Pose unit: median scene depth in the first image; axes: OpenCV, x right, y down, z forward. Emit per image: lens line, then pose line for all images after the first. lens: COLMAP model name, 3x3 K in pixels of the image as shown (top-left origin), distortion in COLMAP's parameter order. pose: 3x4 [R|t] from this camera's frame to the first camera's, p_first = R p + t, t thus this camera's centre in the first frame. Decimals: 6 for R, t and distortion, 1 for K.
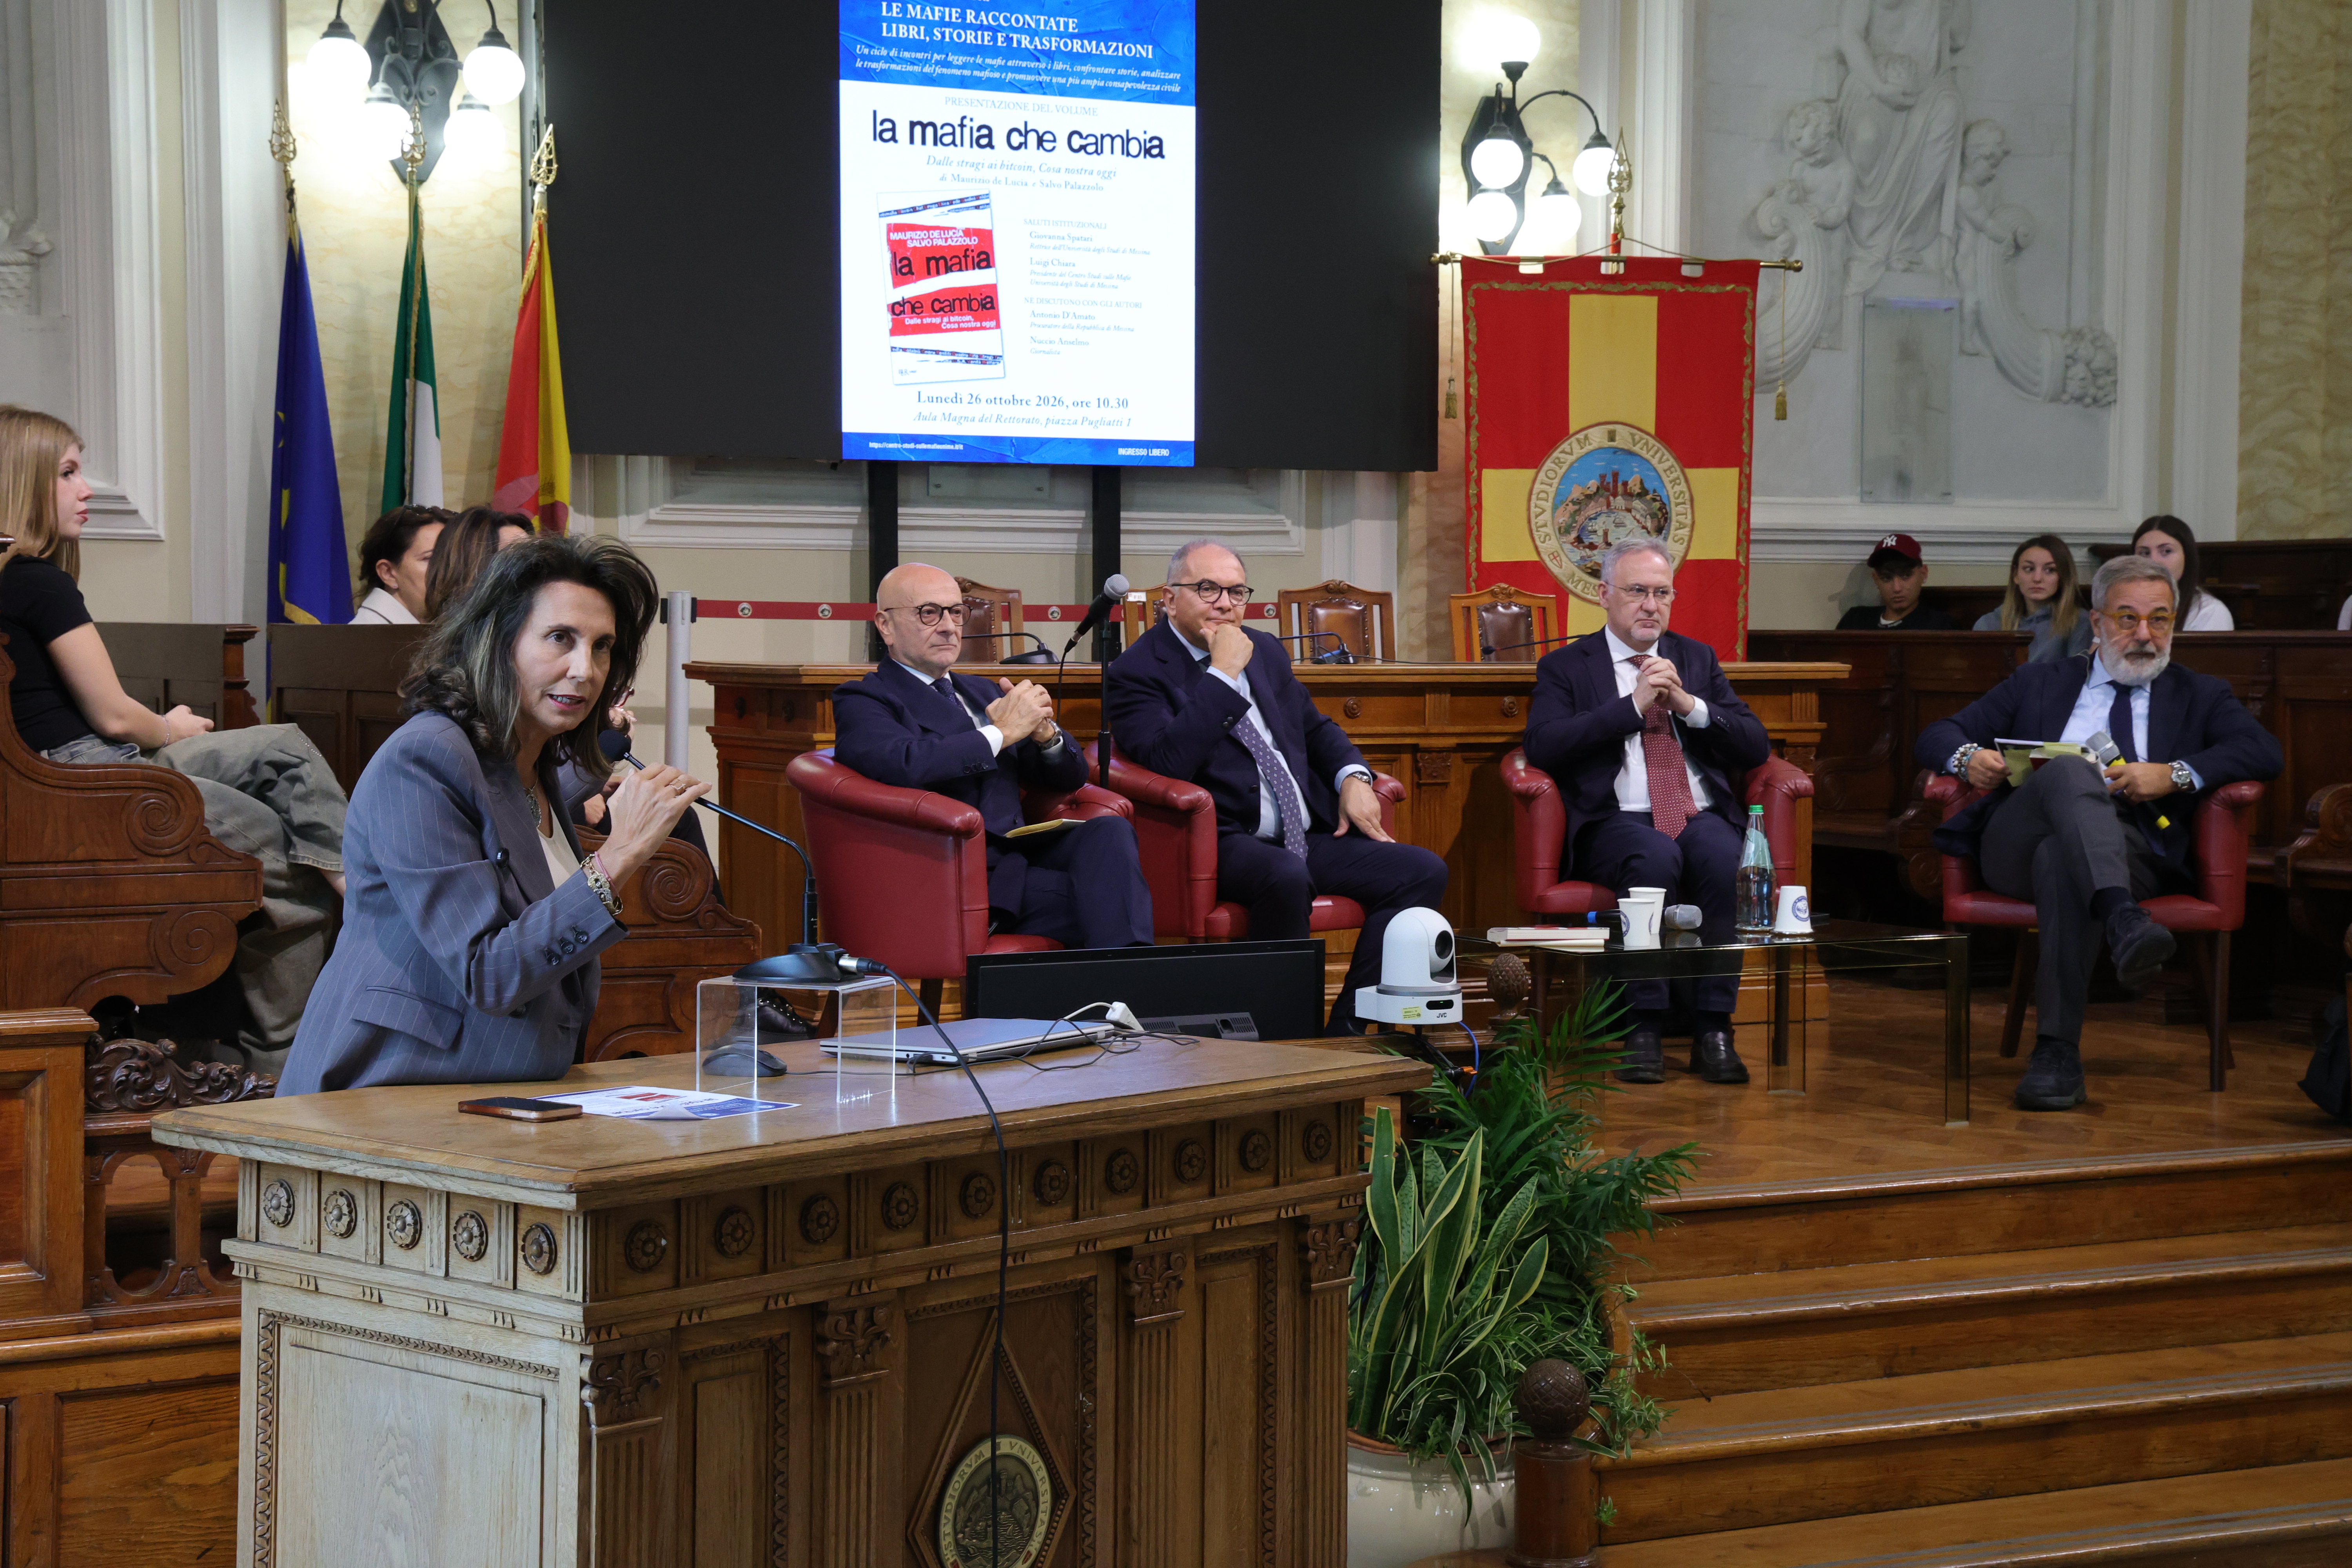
lens RADIAL K [[3523.8, 0, 1176.0], [0, 3523.8, 784.0], [0, 0, 1]] dist [0.165469, 0.071942]
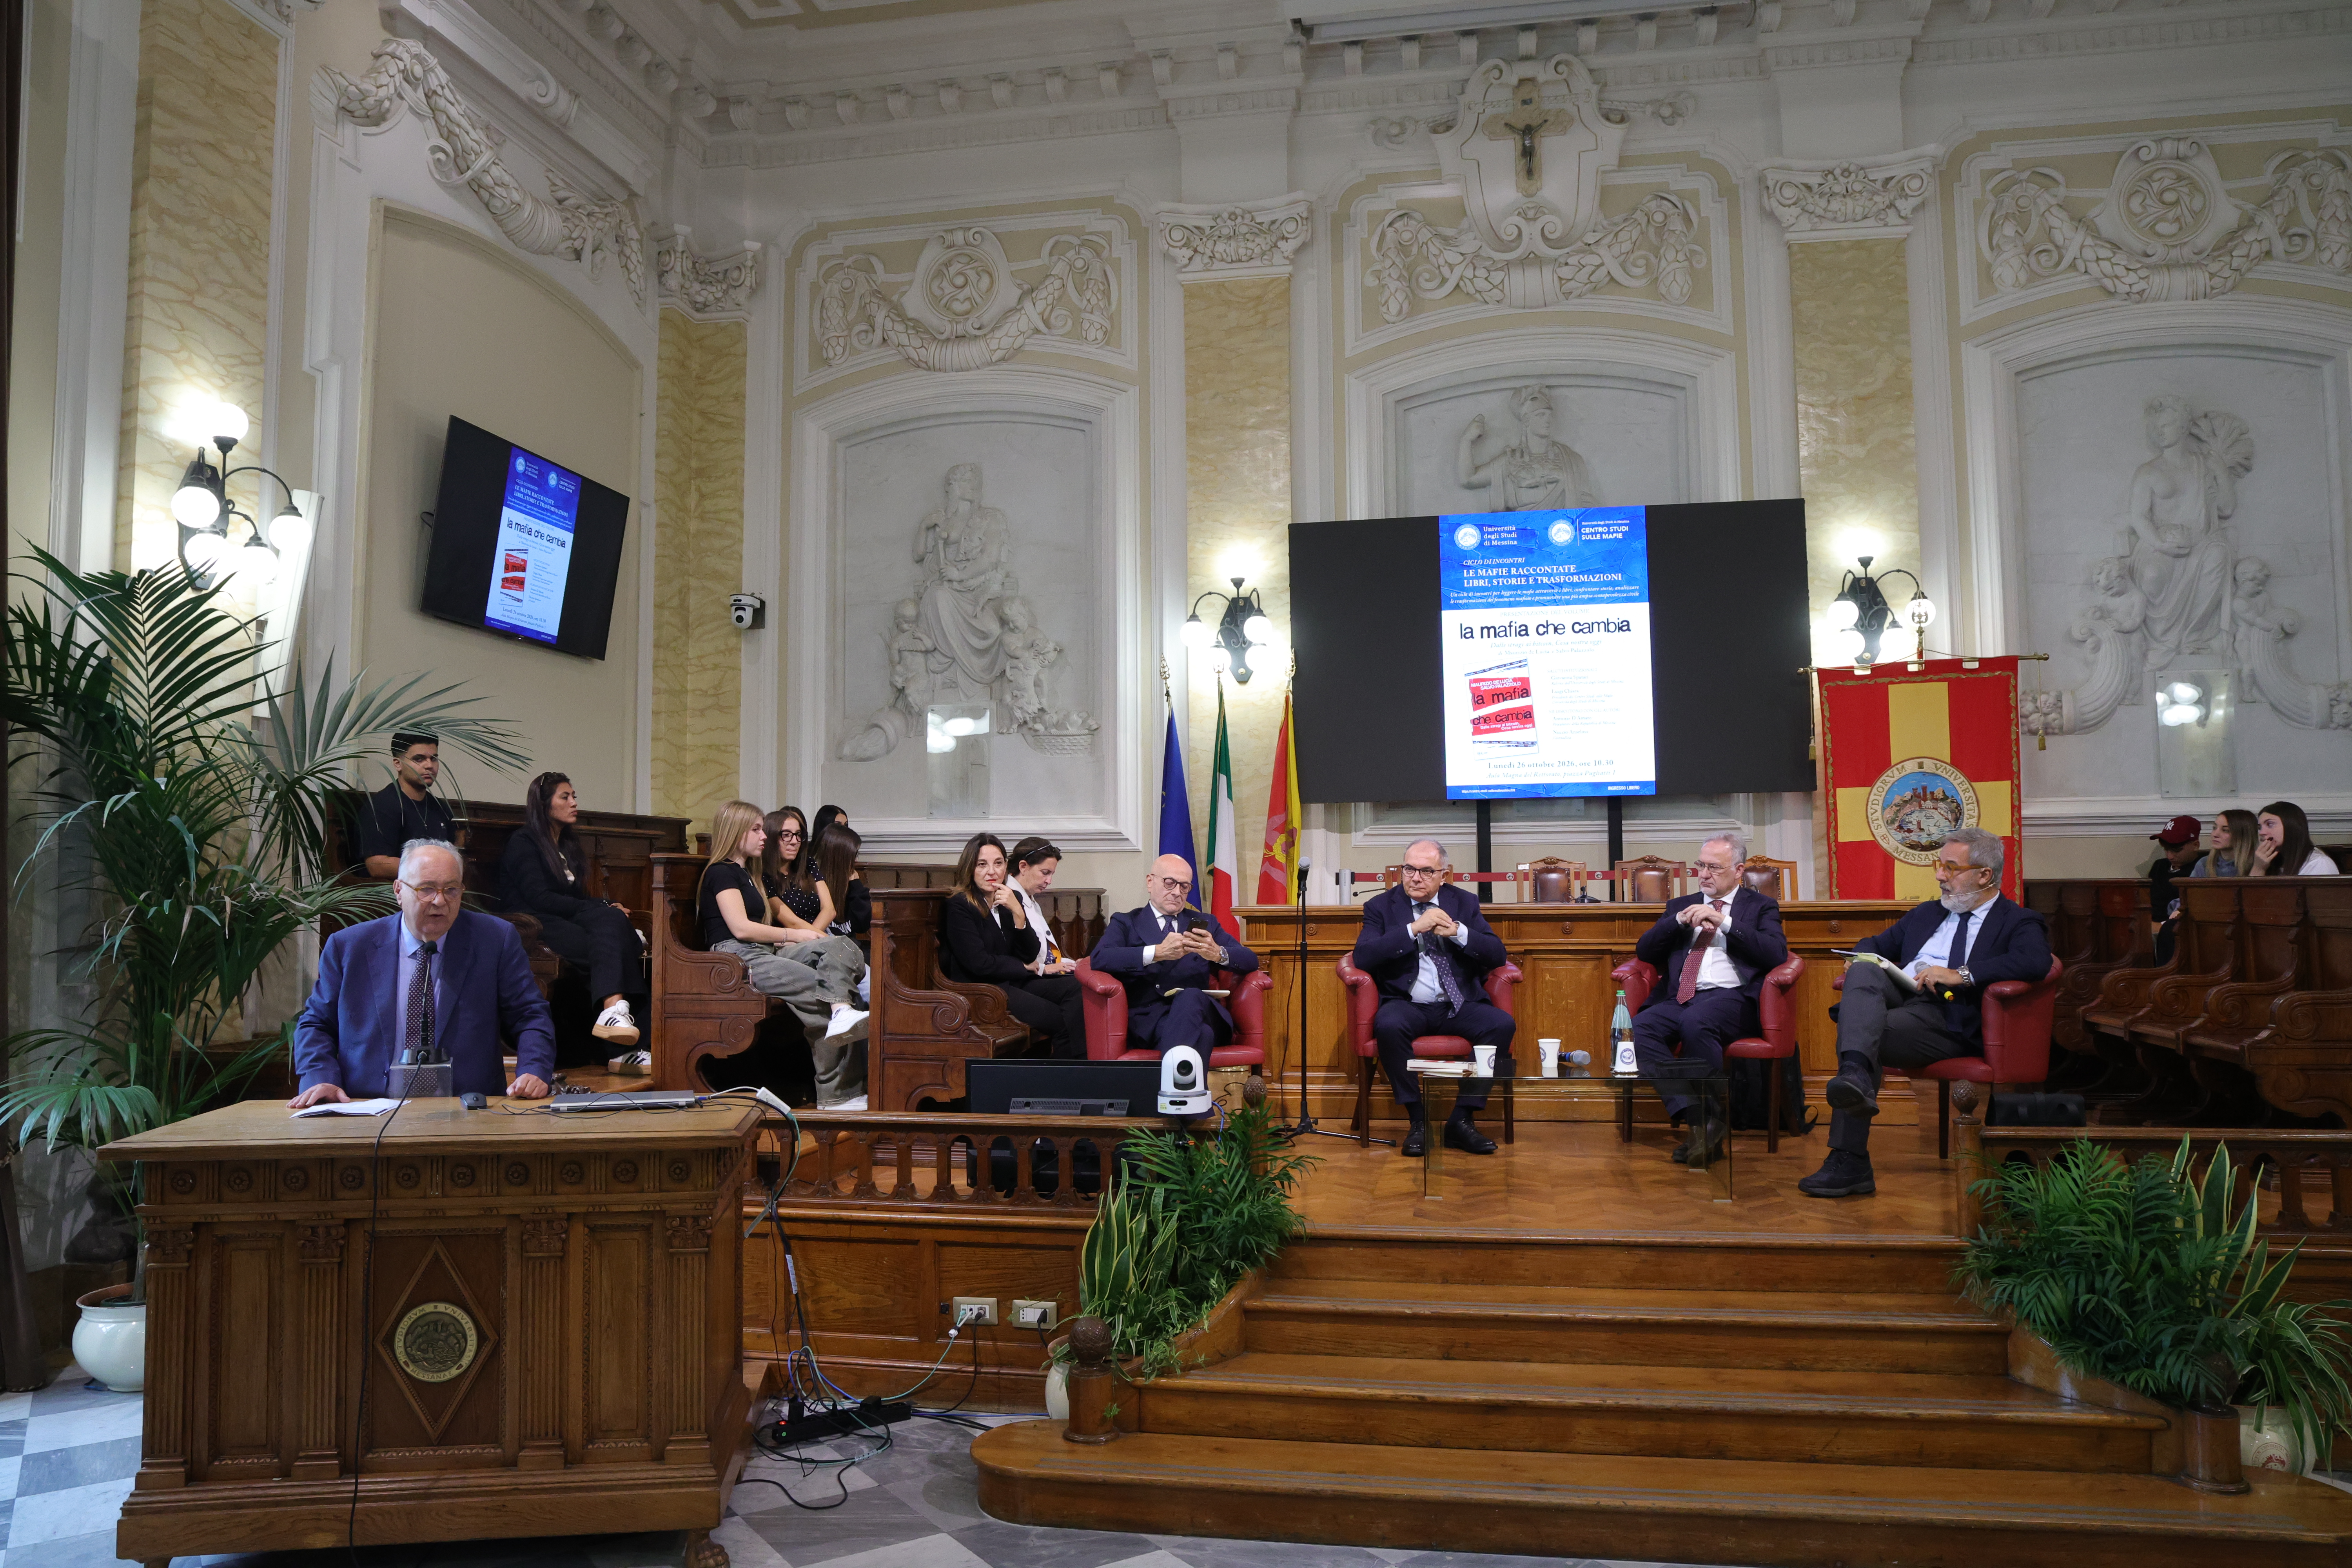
lens RADIAL K [[1601.1, 0, 1176.0], [0, 1601.1, 784.0], [0, 0, 1]] dist [-0.104787, 0.065145]
pose [[0.789216, -0.049559, -0.612113, 0.311362], [-0.017100, 0.994579, -0.102572, -0.007177], [0.613878, 0.091419, 0.784090, 0.205529]]
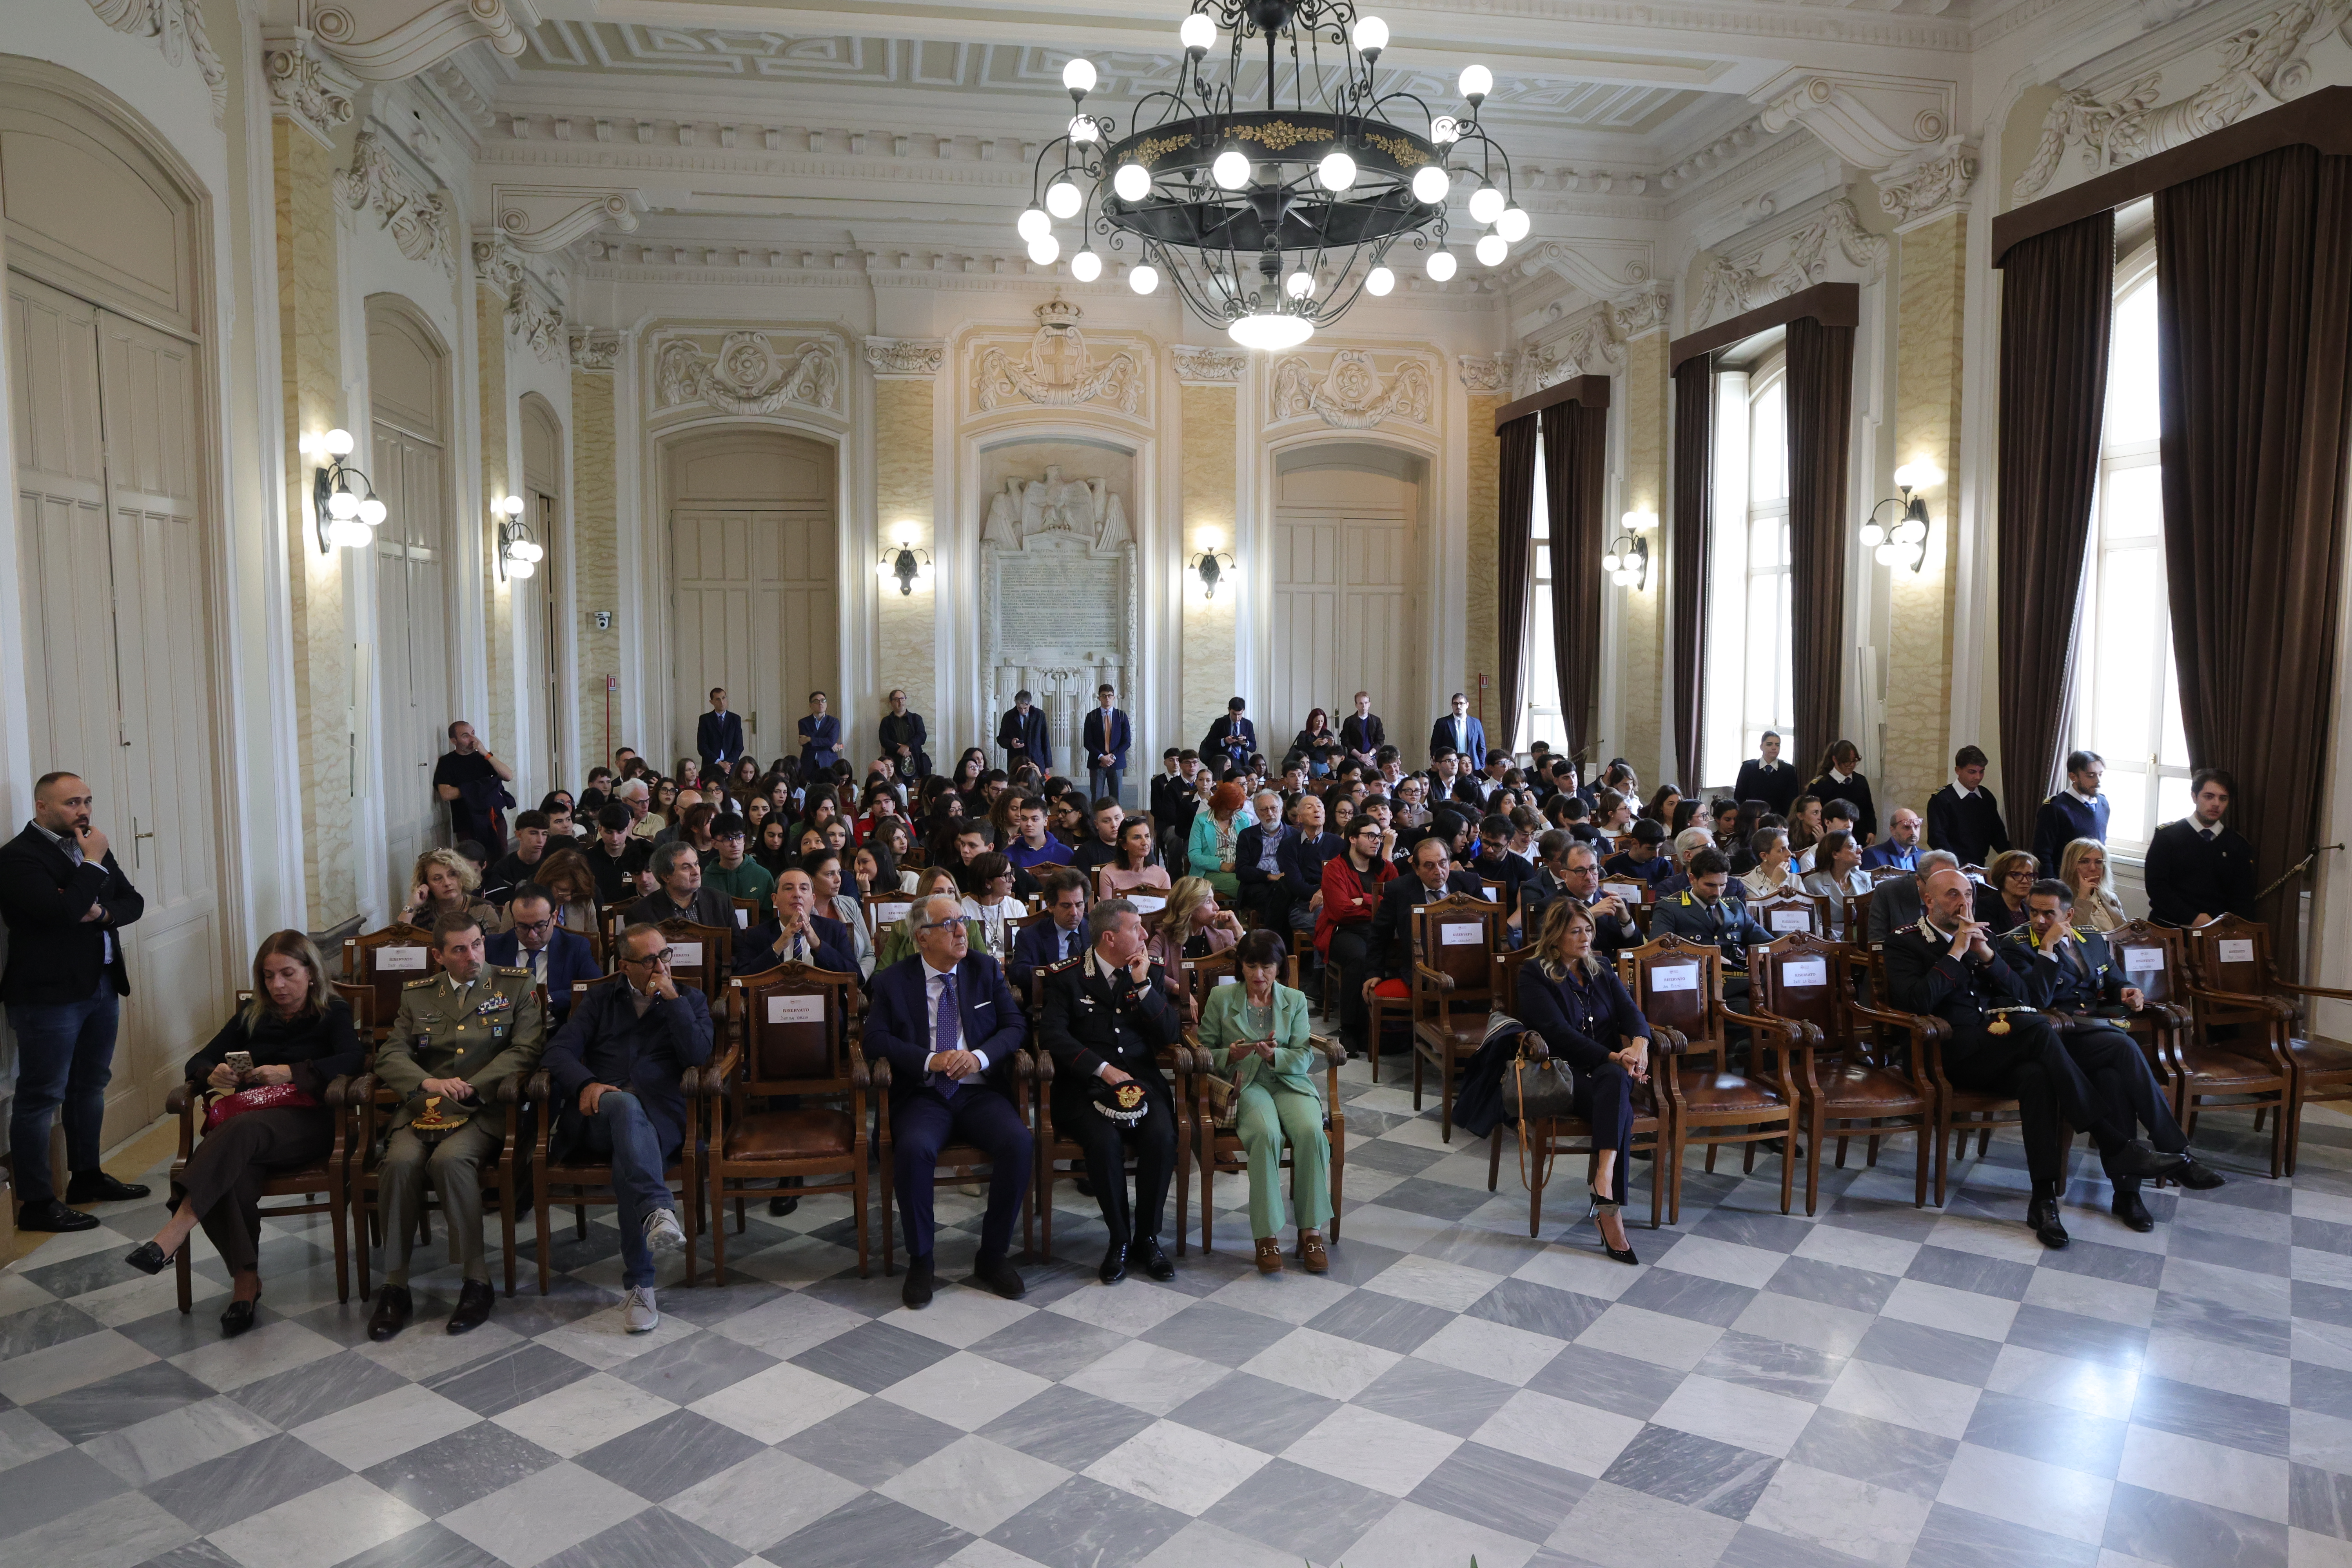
lens RADIAL K [[1606.1, 0, 1176.0], [0, 1606.1, 784.0], [0, 0, 1]] dist [-0.098035, 0.060960]
pose [[0.962155, 0.018153, -0.271897, 0.549691], [-0.004073, 0.998625, 0.052258, -0.044043], [0.272472, -0.049173, 0.960906, -0.675722]]
